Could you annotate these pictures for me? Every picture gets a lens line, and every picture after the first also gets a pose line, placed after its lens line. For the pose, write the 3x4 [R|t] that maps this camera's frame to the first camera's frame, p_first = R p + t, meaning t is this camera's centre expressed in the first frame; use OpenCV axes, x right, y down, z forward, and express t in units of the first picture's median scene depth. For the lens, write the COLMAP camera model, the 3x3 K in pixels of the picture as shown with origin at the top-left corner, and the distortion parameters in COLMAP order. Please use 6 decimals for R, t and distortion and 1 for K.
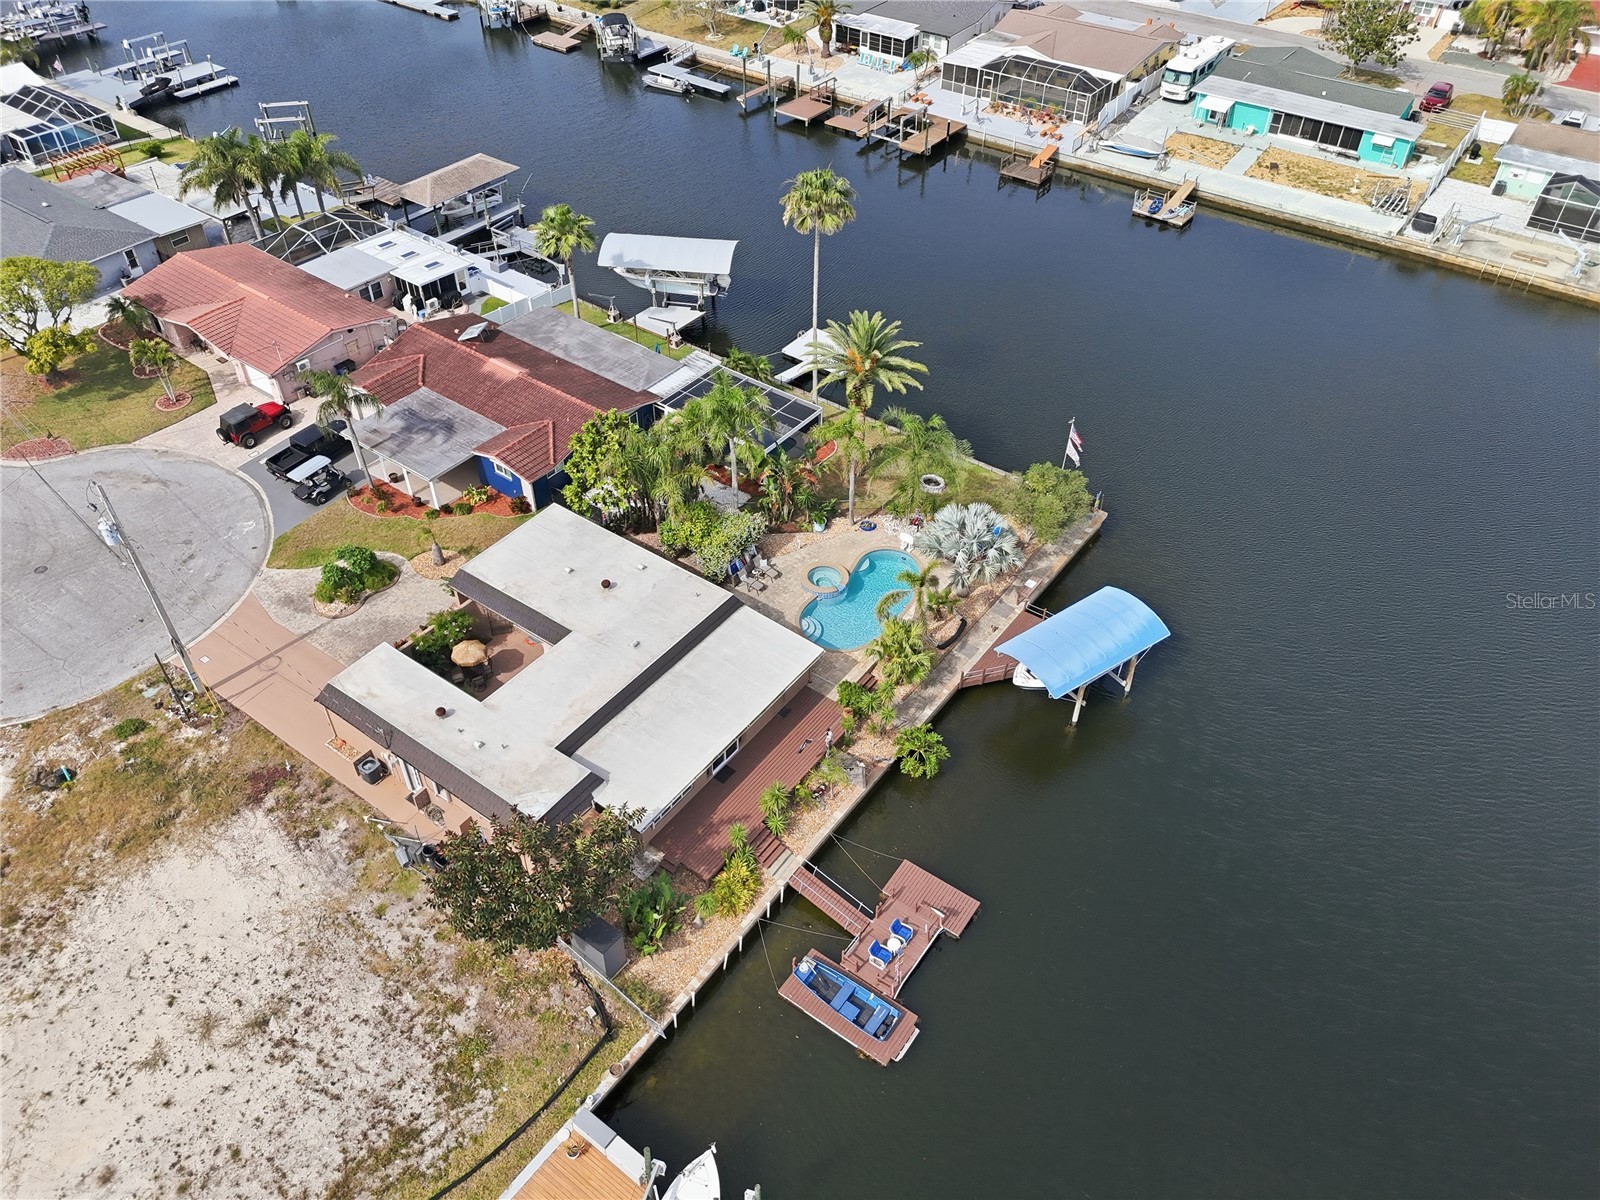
lens RADIAL K [[1181.2, 0, 800.0], [0, 1181.2, 600.0], [0, 0, 1]] dist [0.077369, -0.073931]
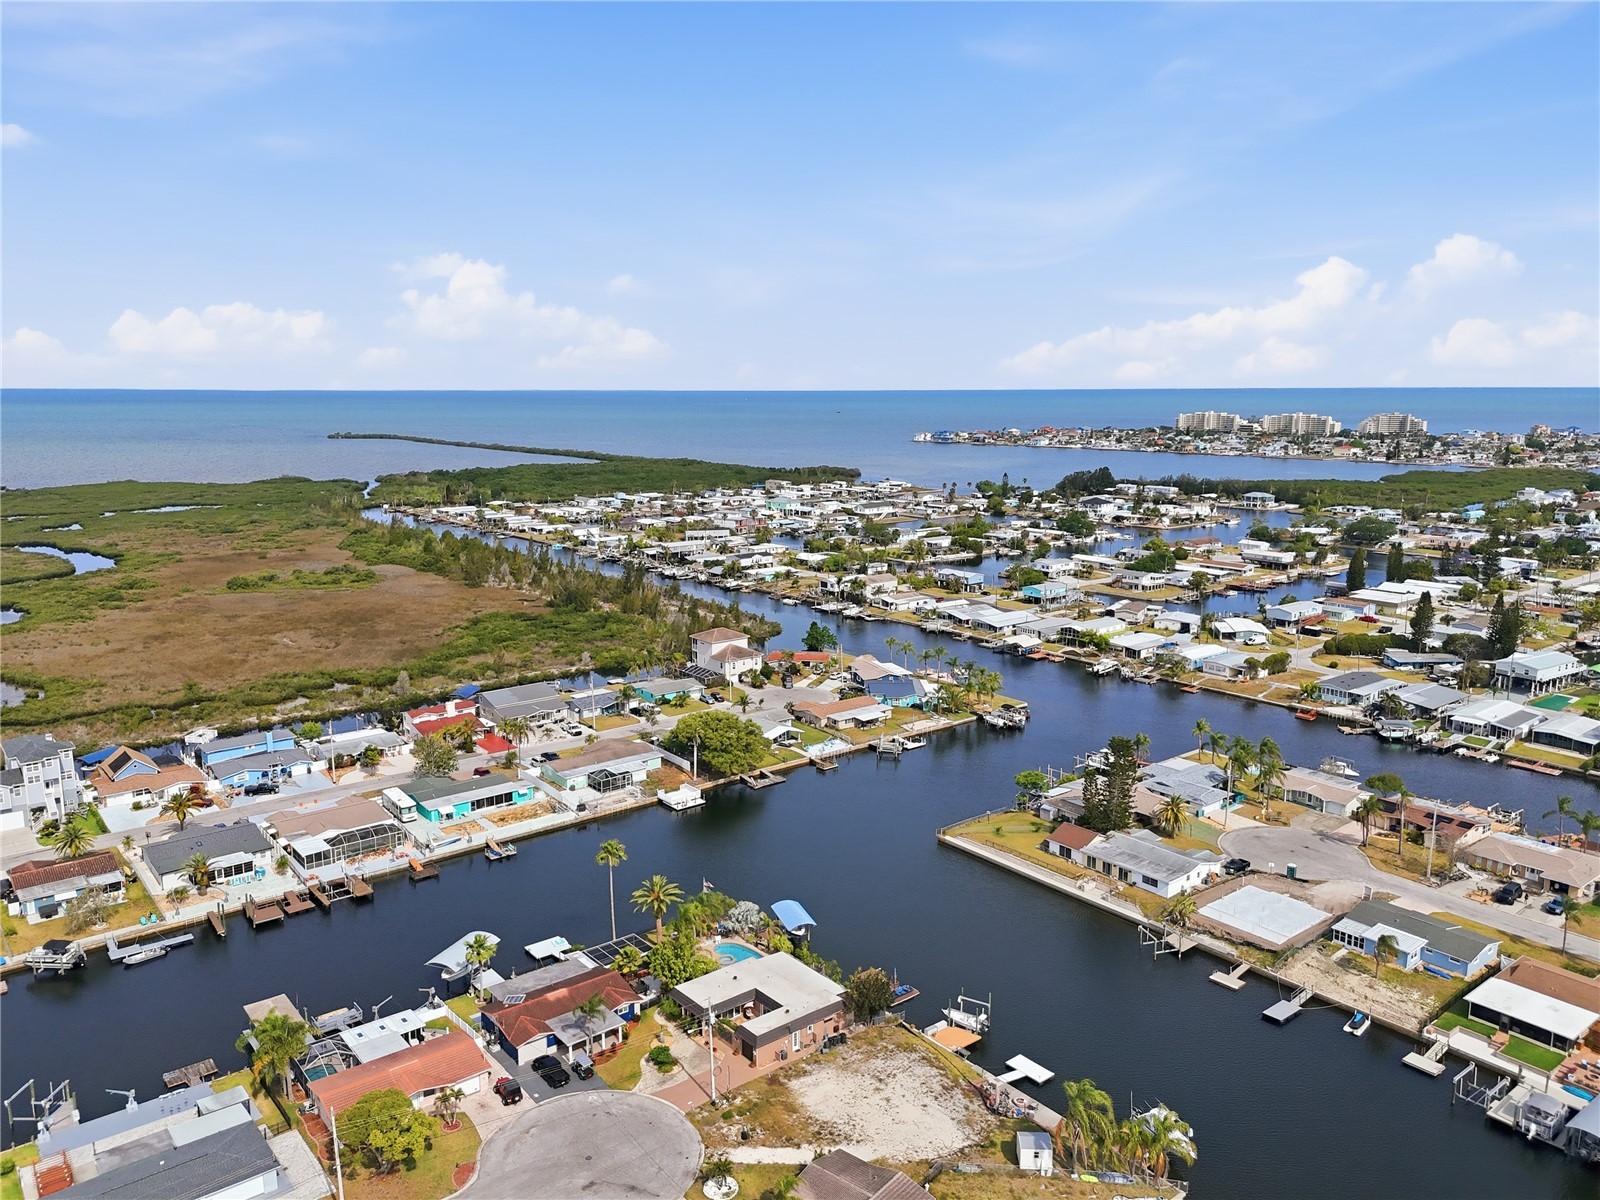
lens RADIAL K [[1185.0, 0, 800.0], [0, 1185.0, 600.0], [0, 0, 1]] dist [0.125244, -0.256763]
pose [[0.255968, -0.187320, 0.948363, -1.647351], [0.653534, 0.756416, -0.026986, -0.318414], [-0.712302, 0.626695, 0.316038, -0.292331]]
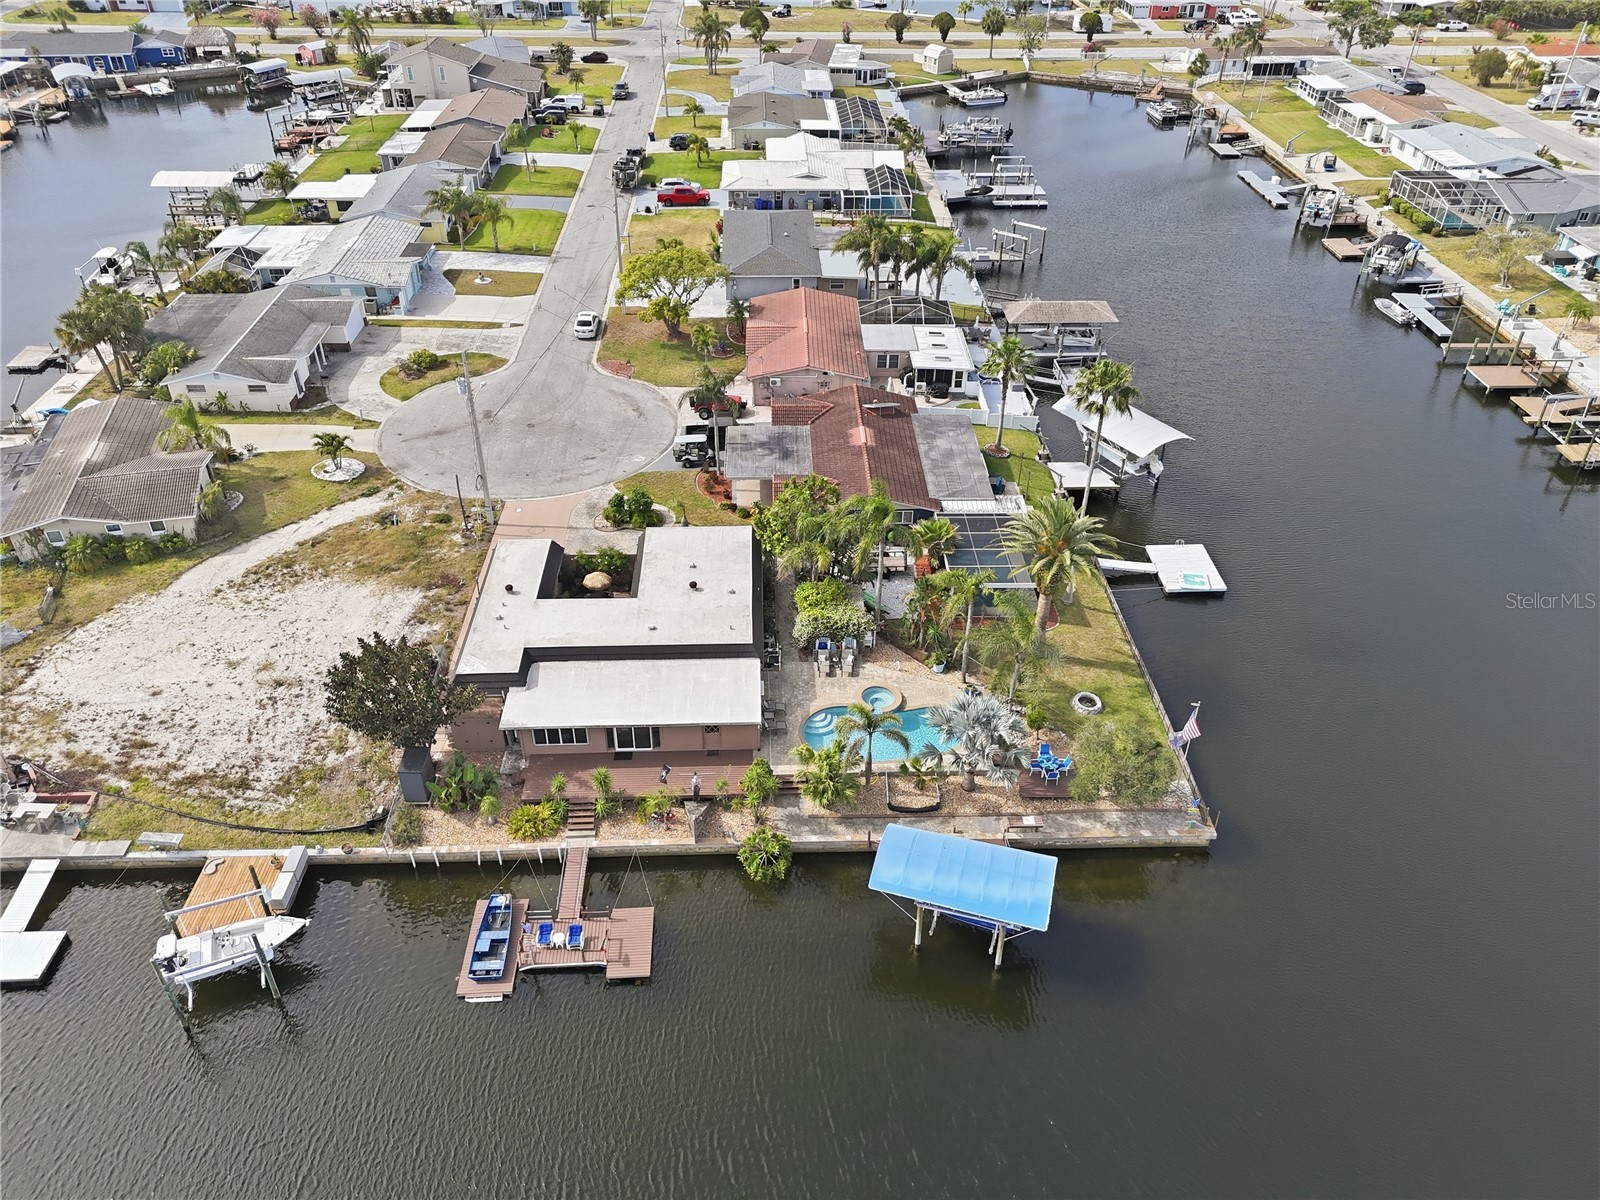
lens RADIAL K [[1183.4, 0, 797.1], [0, 1183.4, 601.0], [0, 0, 1]] dist [0.070336, -0.067400]
pose [[0.616131, 0.451582, -0.645334, 0.451199], [-0.530508, 0.843530, 0.083770, -0.104287], [0.582188, 0.290742, 0.759293, 0.116682]]
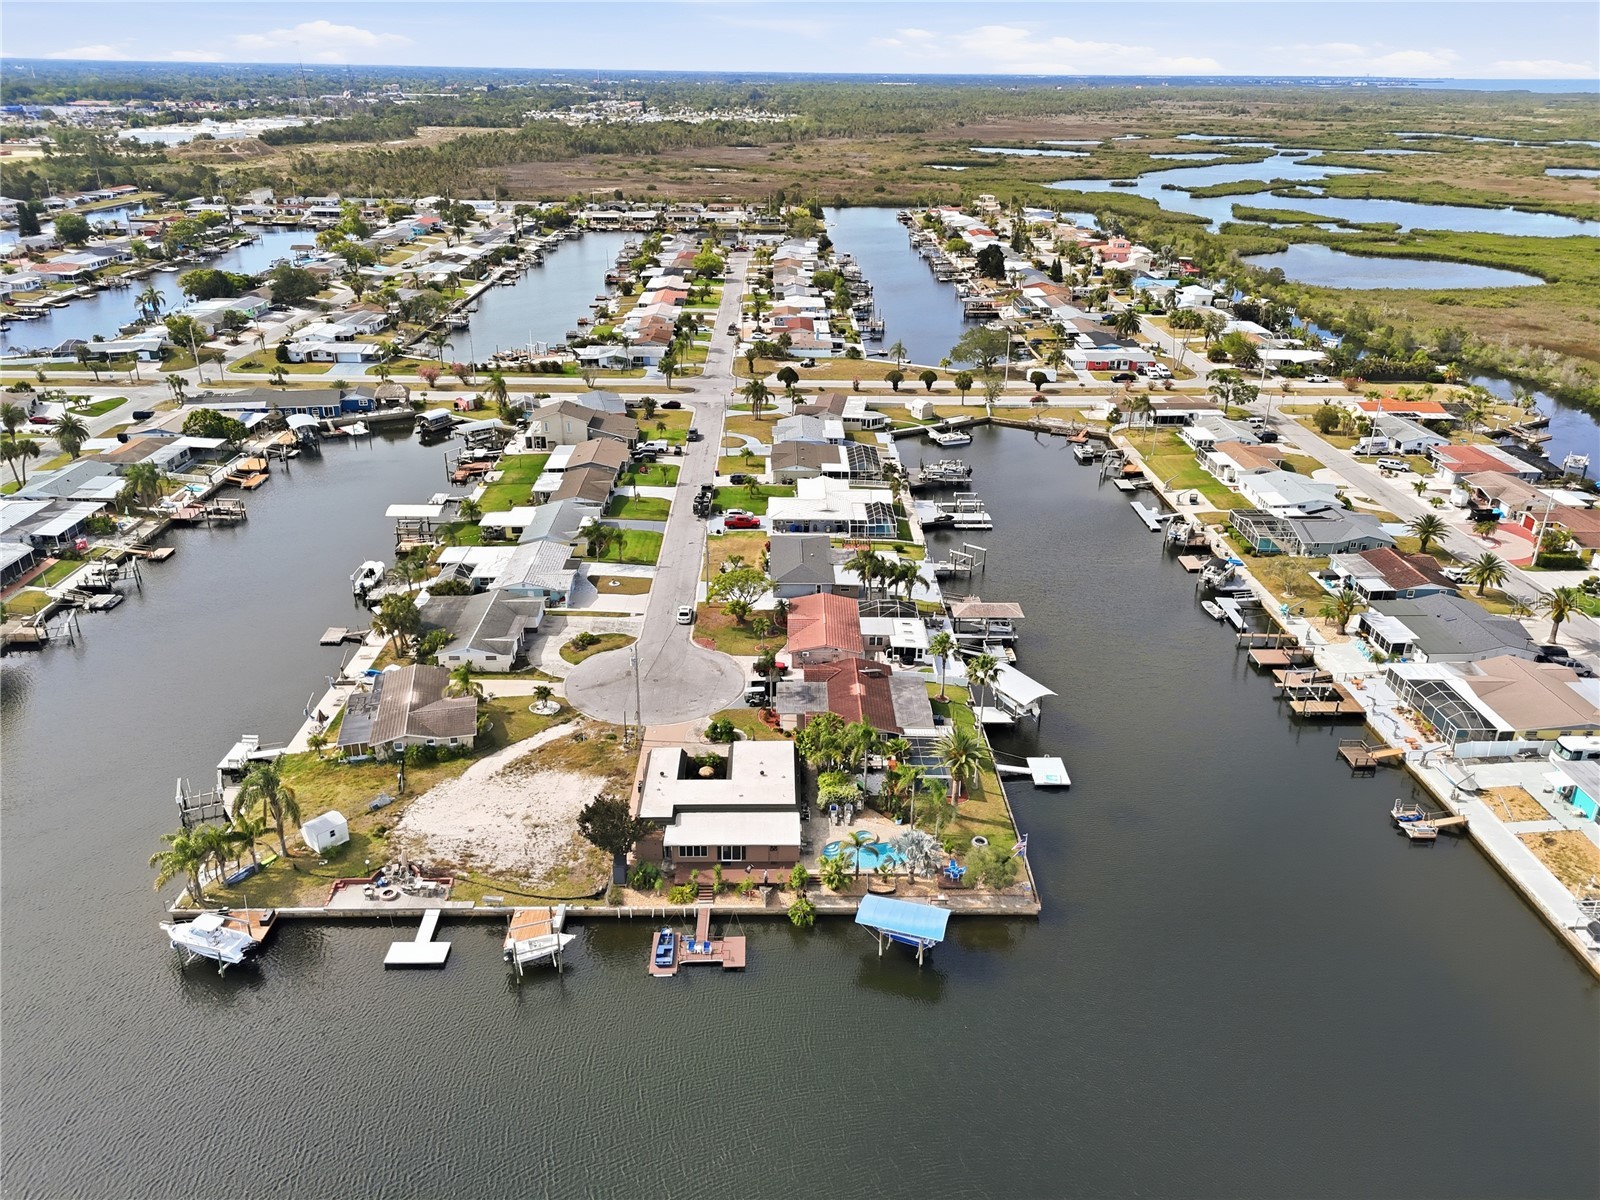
lens RADIAL K [[1176.1, 0, 800.0], [0, 1176.1, 600.0], [0, 0, 1]] dist [0.120039, -0.144716]
pose [[0.604255, 0.321721, -0.728952, 0.900594], [-0.539126, 0.838722, -0.076733, -0.101170], [0.586702, 0.439363, 0.680251, -0.369844]]
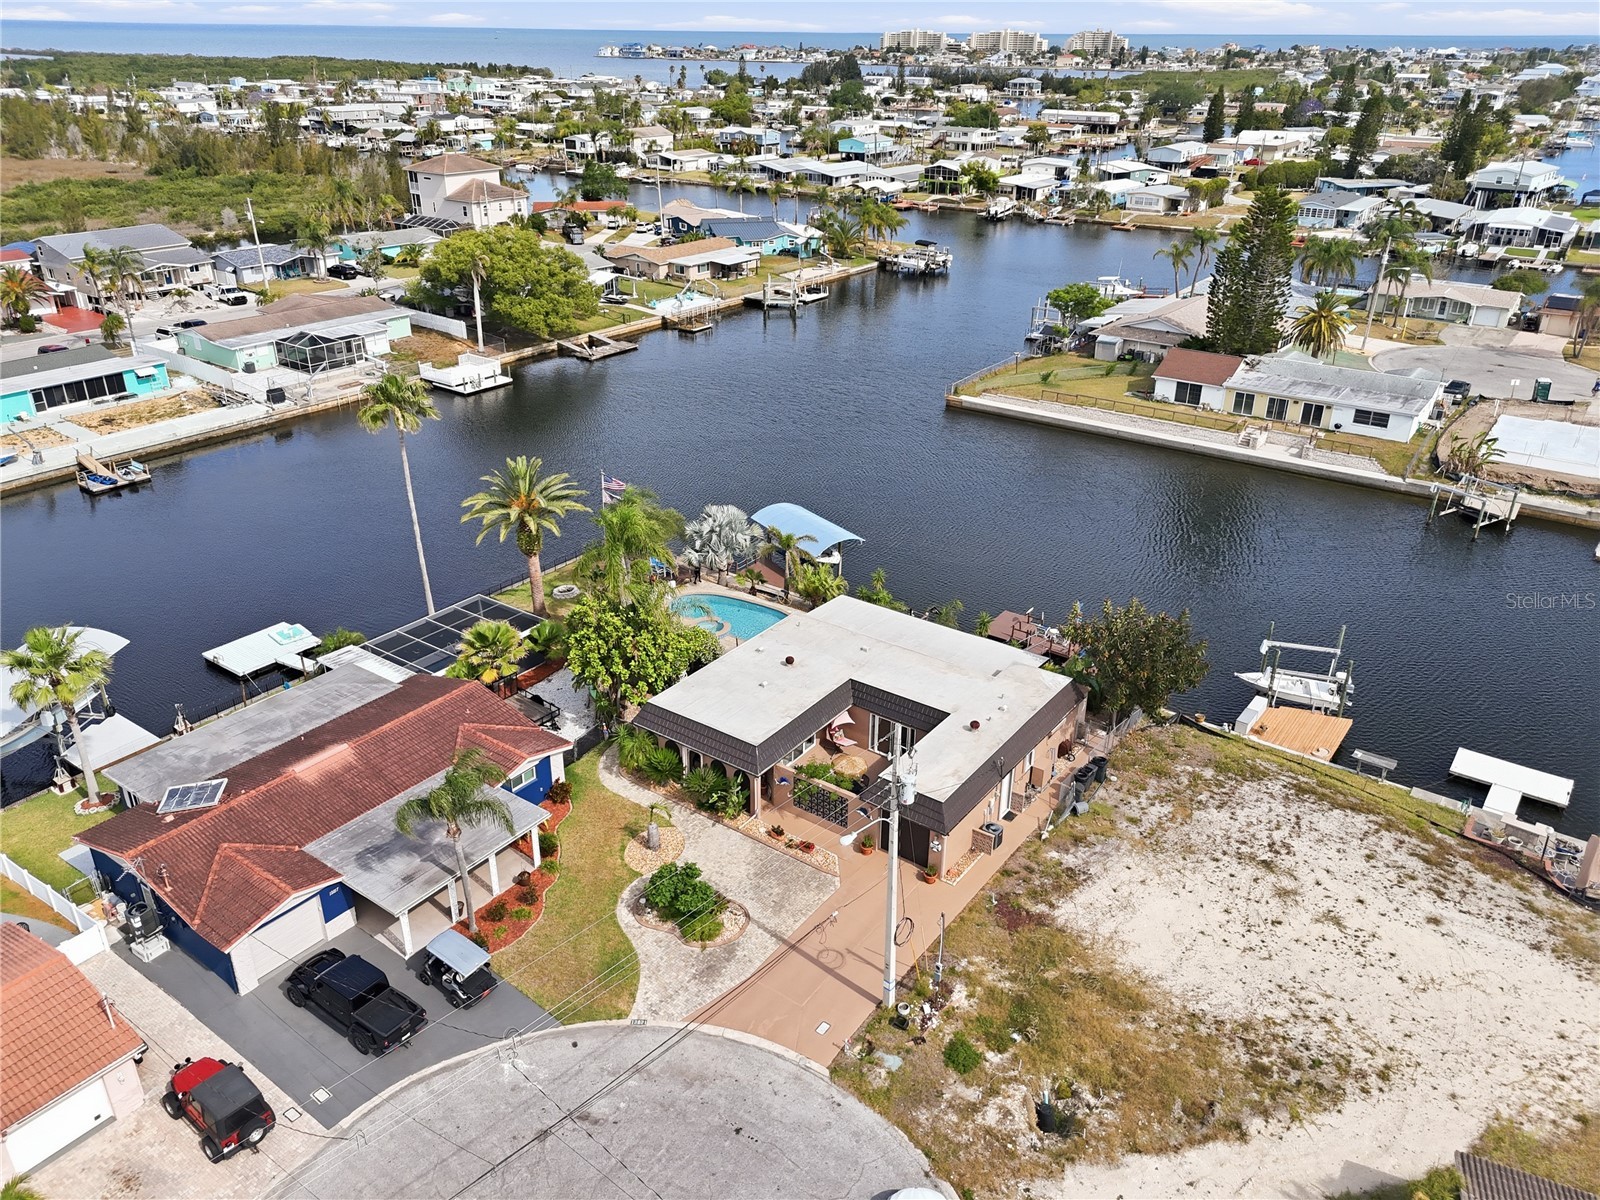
lens RADIAL K [[1181.2, 0, 800.0], [0, 1181.2, 600.0], [0, 0, 1]] dist [0.077369, -0.073931]
pose [[-0.006973, -0.442868, 0.896560, -0.717647], [0.666998, 0.665934, 0.334134, -0.260913], [-0.745027, 0.600333, 0.290748, 0.448949]]
